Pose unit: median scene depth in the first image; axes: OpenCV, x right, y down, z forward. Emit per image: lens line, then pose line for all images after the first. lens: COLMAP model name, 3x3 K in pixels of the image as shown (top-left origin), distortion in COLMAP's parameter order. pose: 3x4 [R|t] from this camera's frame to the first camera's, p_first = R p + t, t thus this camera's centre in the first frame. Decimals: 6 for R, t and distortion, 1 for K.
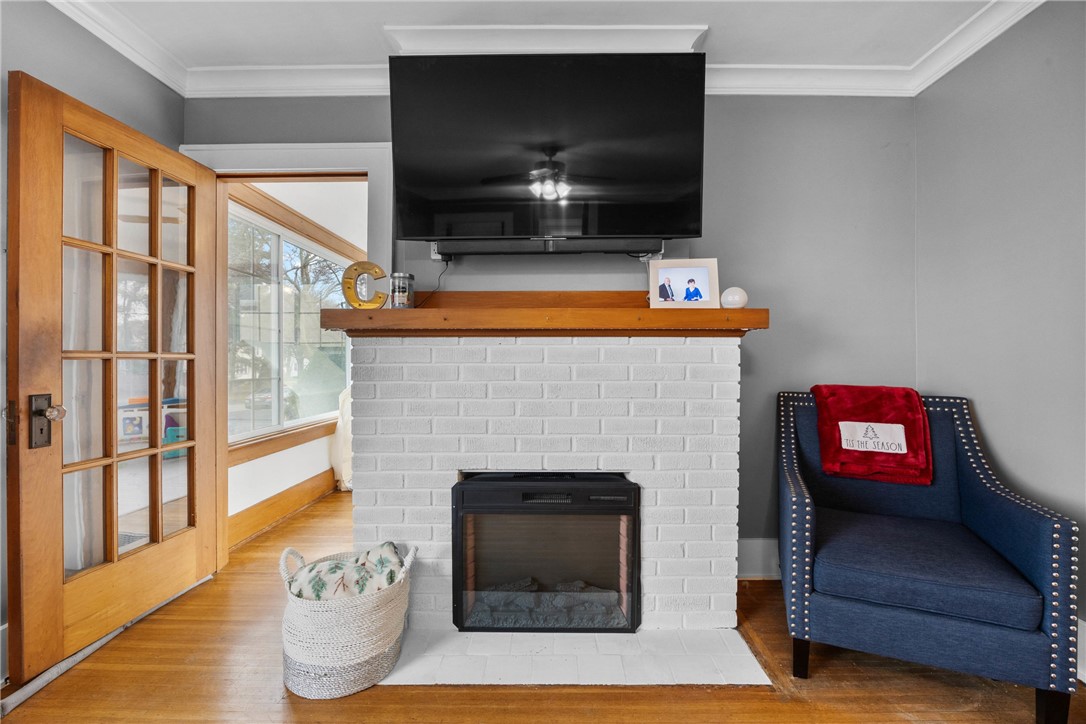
lens RADIAL K [[463.1, 0, 548.4], [0, 463.1, 360.2], [0, 0, 1]] dist [-0.014307, 0.000035]
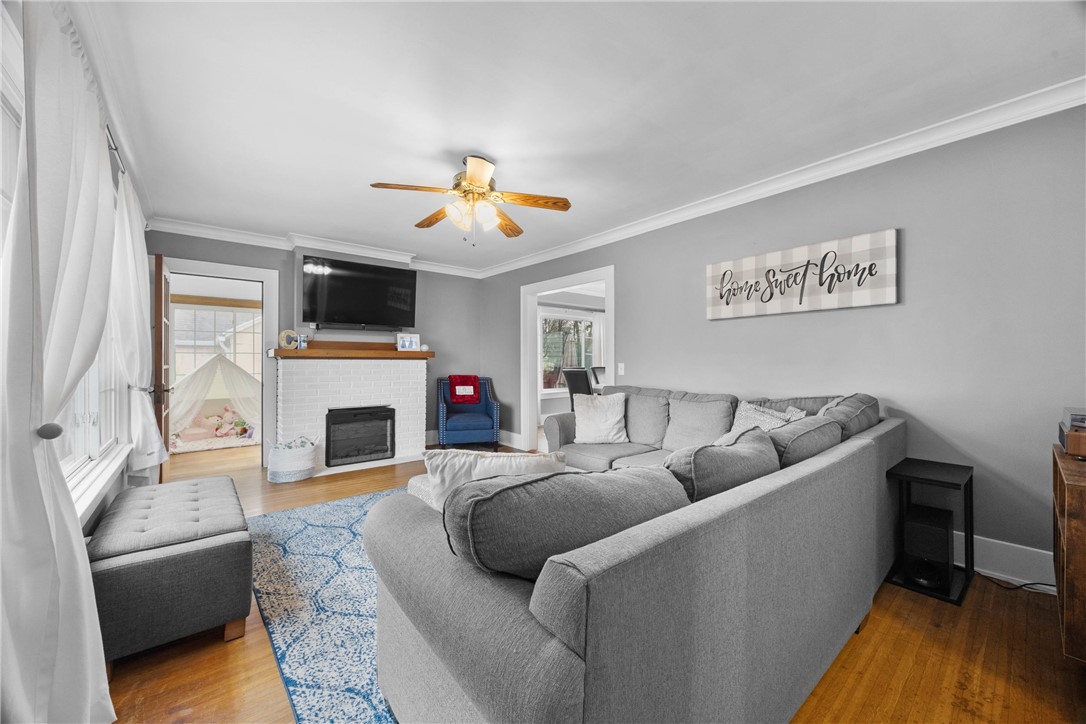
lens RADIAL K [[415.2, 0, 546.1], [0, 415.2, 364.7], [0, 0, 1]] dist [-0.000255, -0.000420]
pose [[0.758722, -0.003393, 0.651406, -0.801096], [-0.002061, 0.999969, 0.007610, -0.040031], [-0.651412, -0.007117, 0.758691, -1.663199]]
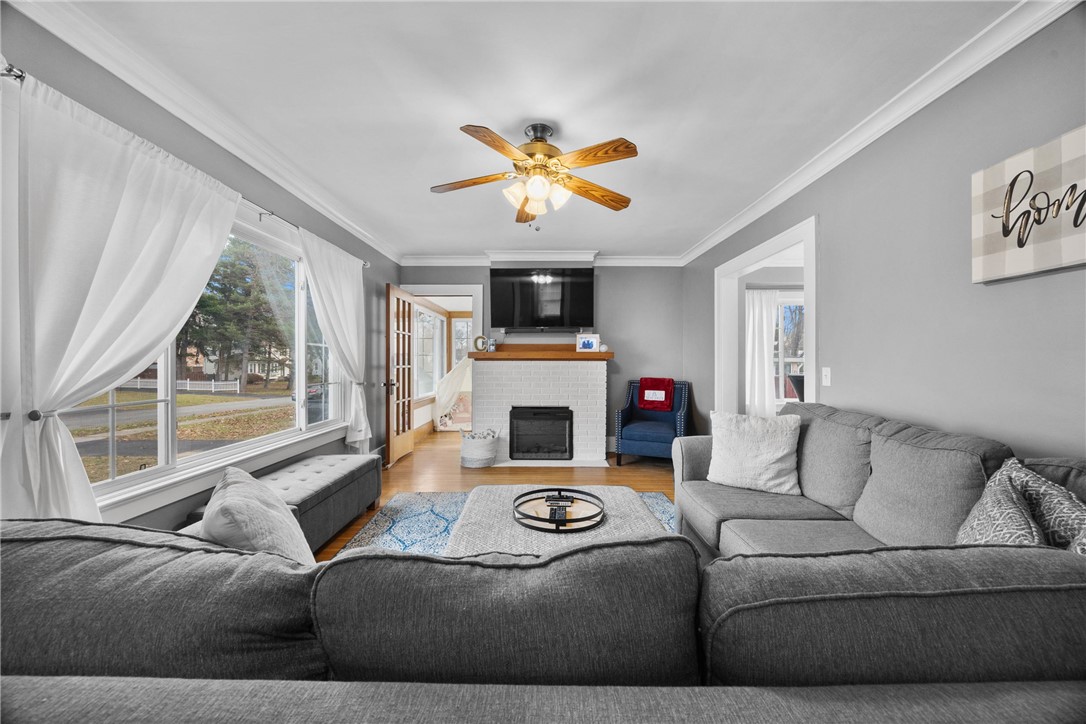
lens RADIAL K [[415.2, 0, 541.3], [0, 415.2, 362.9], [0, 0, 1]] dist [-0.000255, -0.000420]
pose [[0.999974, 0.001527, 0.007049, -0.023902], [-0.001577, 0.999973, 0.007189, -0.055376], [-0.007038, -0.007200, 0.999949, -1.643525]]
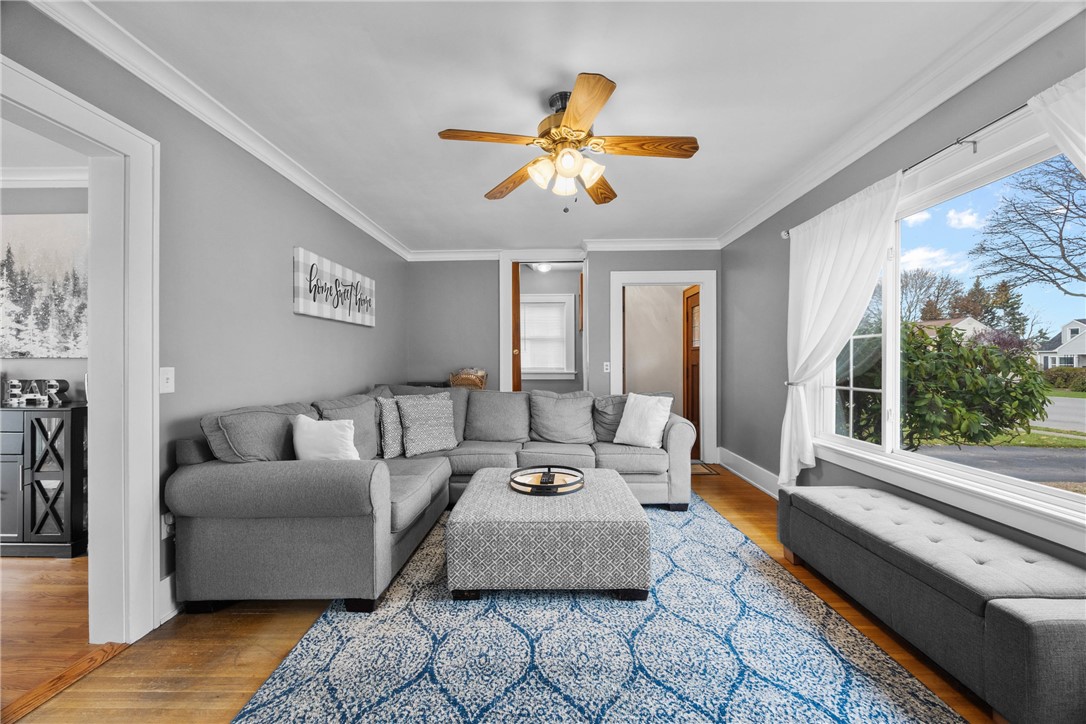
lens RADIAL K [[415.2, 0, 541.8], [0, 415.2, 362.0], [0, 0, 1]] dist [-0.000255, -0.000420]
pose [[-0.999877, 0.003091, 0.015383, 0.025001], [0.003032, 0.999988, -0.003814, -0.037458], [-0.015395, -0.003766, -0.999874, 0.781603]]
